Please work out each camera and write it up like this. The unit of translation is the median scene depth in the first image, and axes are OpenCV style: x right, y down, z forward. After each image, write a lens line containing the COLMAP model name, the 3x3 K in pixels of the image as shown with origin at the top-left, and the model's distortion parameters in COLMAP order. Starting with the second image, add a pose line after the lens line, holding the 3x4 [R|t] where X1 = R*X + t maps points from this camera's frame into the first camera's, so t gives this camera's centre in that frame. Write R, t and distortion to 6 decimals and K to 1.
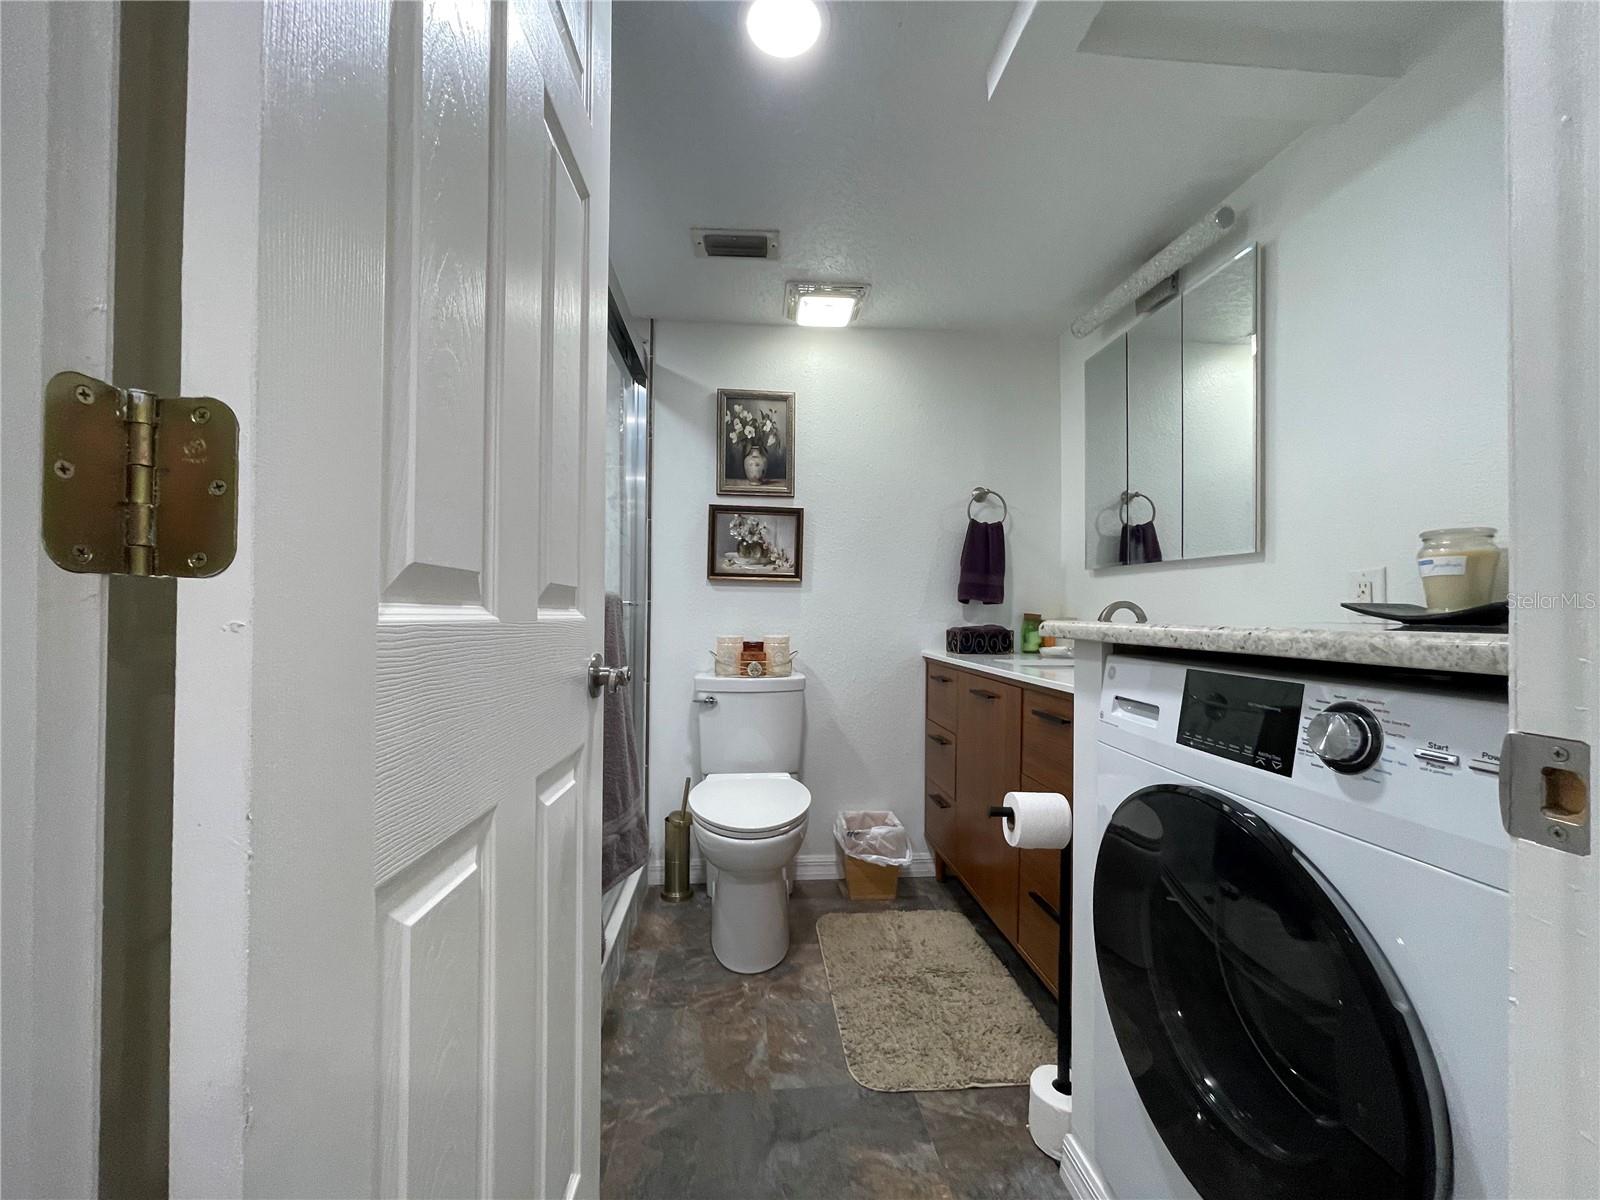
lens RADIAL K [[646.9, 0, 791.6], [0, 646.9, 608.8], [0, 0, 1]] dist [0.001562, -0.001070]
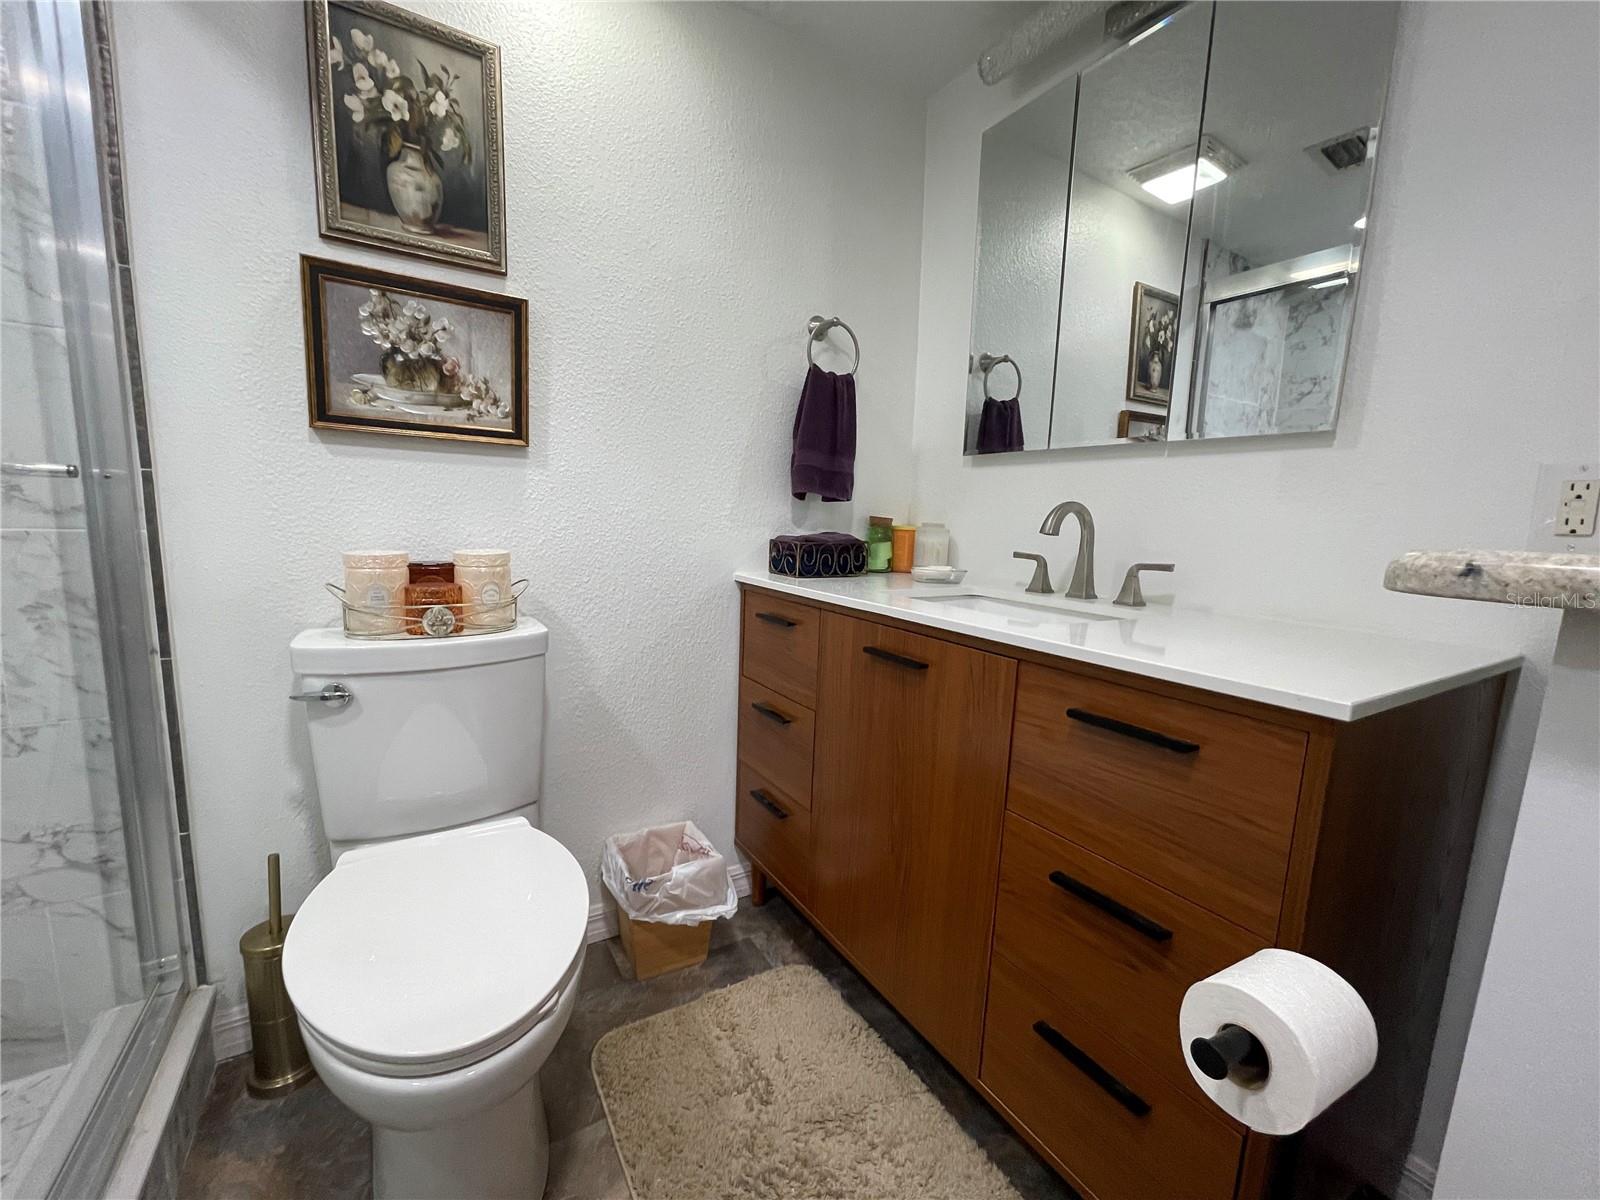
lens RADIAL K [[647.3, 0, 792.5], [0, 647.3, 609.2], [0, 0, 1]] dist [-0.008965, 0.003885]
pose [[0.893071, -0.044343, 0.447725, -0.033912], [-0.029003, 0.987387, 0.155644, 0.000527], [-0.448980, -0.151986, 0.880521, 0.417222]]
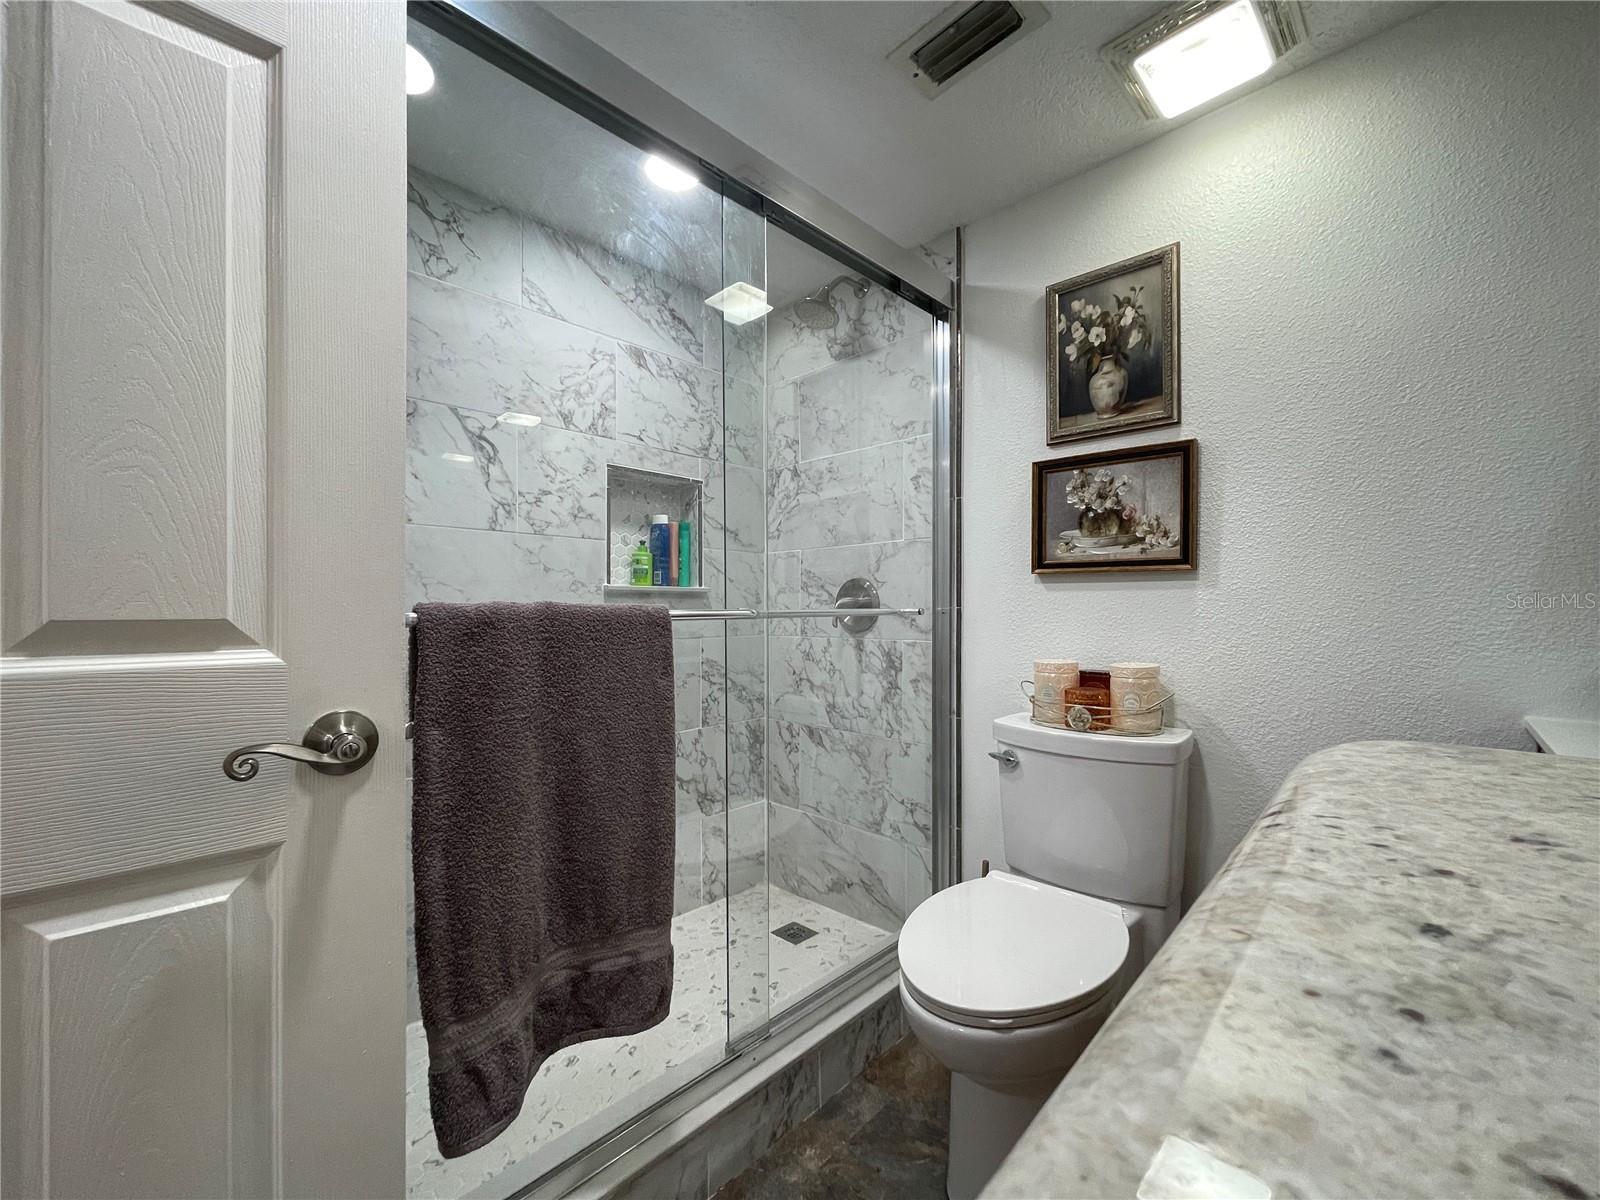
lens RADIAL K [[643.1, 0, 786.4], [0, 643.1, 601.7], [0, 0, 1]] dist [-0.004041, -0.000598]
pose [[0.650135, -0.016059, -0.759649, 0.209063], [0.016170, 0.999843, -0.007298, -0.015794], [0.759647, -0.007539, 0.650292, 0.365360]]
